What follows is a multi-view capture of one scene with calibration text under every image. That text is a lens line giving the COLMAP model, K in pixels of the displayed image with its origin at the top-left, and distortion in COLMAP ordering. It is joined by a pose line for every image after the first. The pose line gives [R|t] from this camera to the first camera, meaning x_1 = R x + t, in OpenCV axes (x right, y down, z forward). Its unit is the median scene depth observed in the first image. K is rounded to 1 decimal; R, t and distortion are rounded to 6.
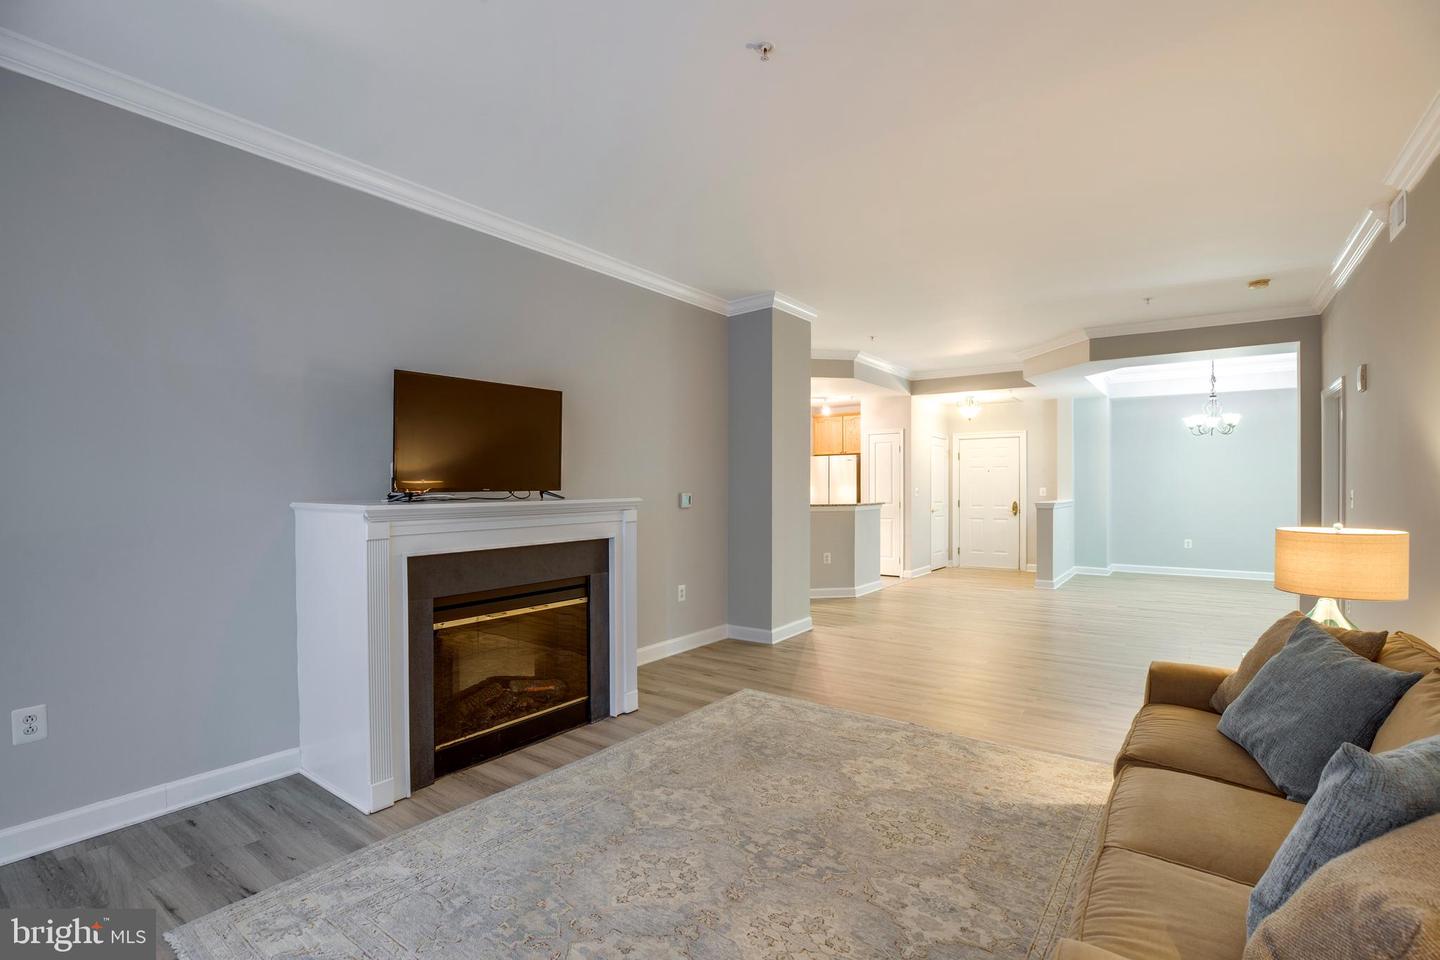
lens RADIAL K [[672.7, 0, 723.7], [0, 672.7, 494.8], [0, 0, 1]] dist [-0.036260, 0.009012]
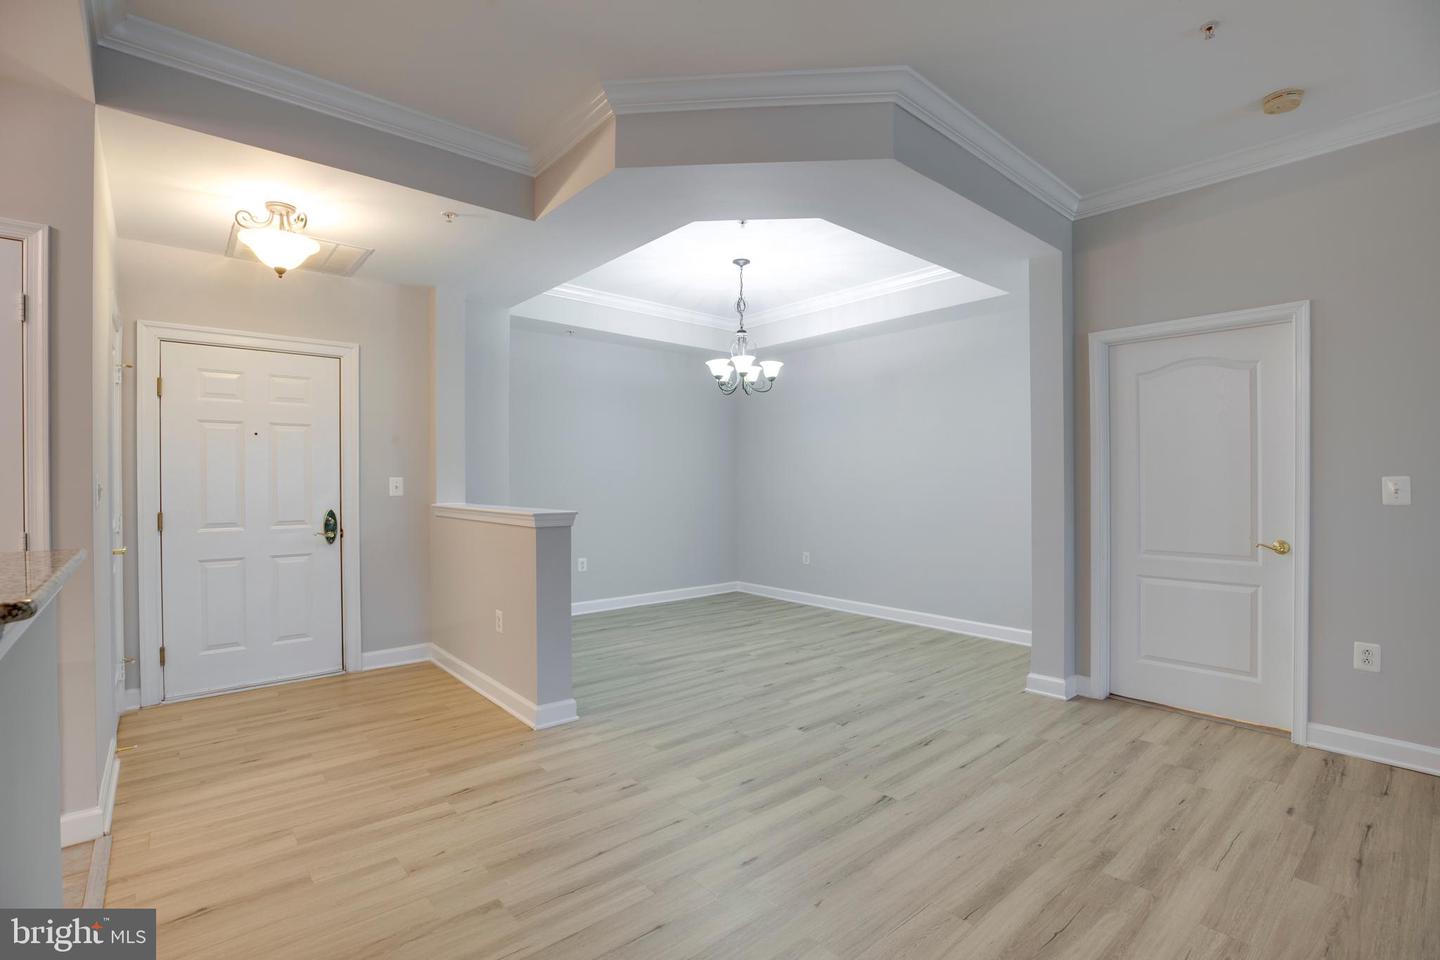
lens RADIAL K [[672.7, 0, 723.7], [0, 672.7, 494.8], [0, 0, 1]] dist [-0.036260, 0.009012]
pose [[0.217743, -0.016751, 0.975862, 0.237135], [0.012847, 0.999815, 0.014295, -0.007669], [-0.975922, 0.009424, 0.217918, 1.904694]]
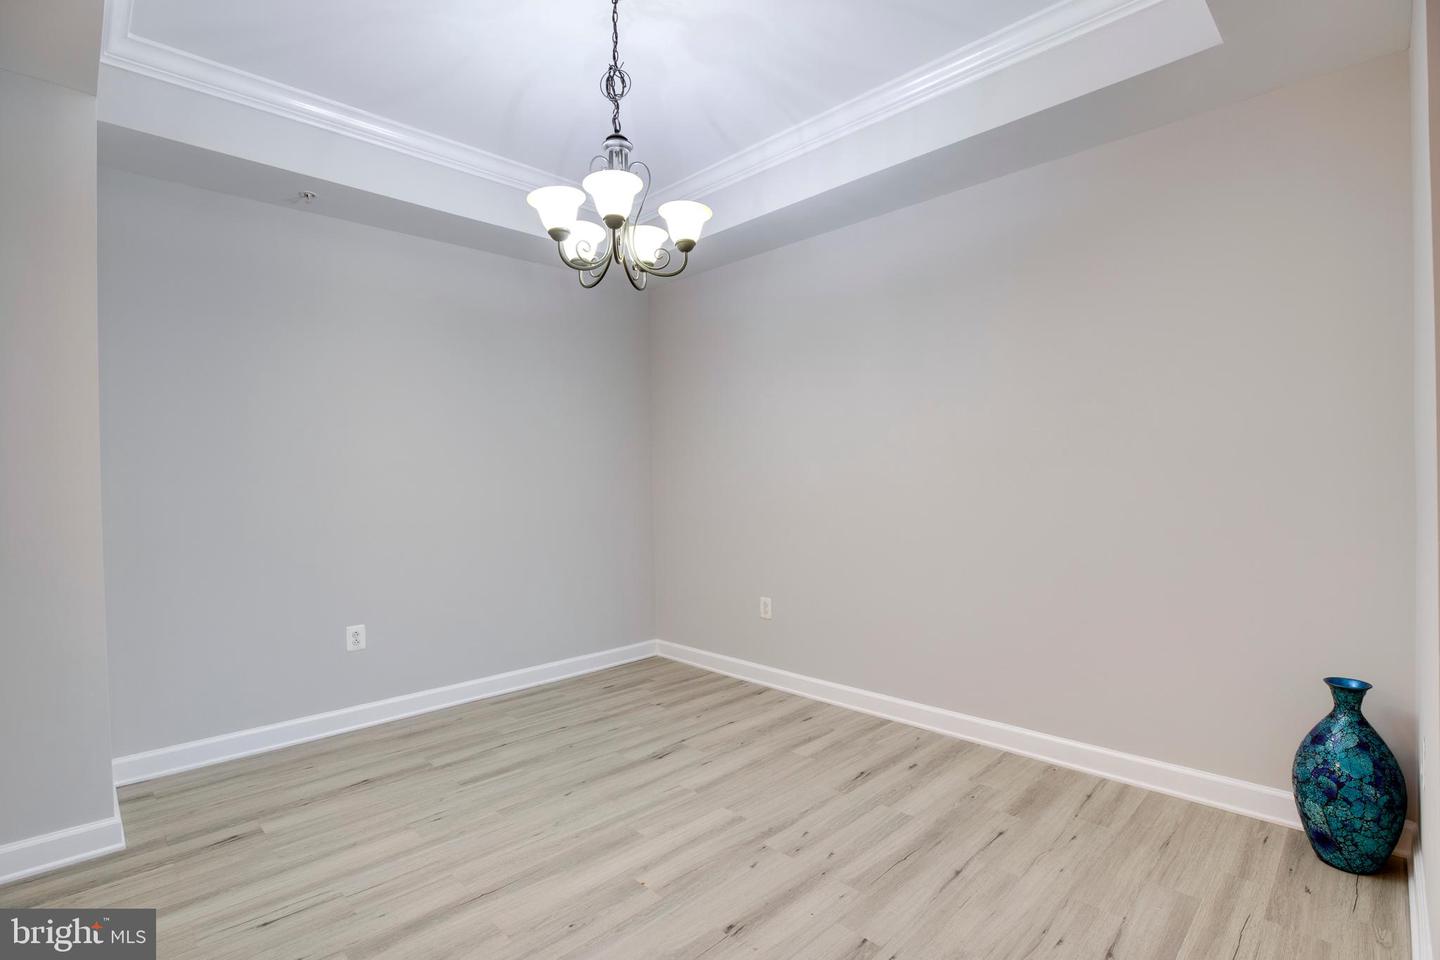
lens RADIAL K [[672.7, 0, 723.7], [0, 672.7, 494.8], [0, 0, 1]] dist [-0.036260, 0.009012]
pose [[0.148678, -0.022297, 0.988634, 1.018490], [0.027458, 0.999453, 0.018411, -0.009548], [-0.988504, 0.024409, 0.149209, 1.989581]]
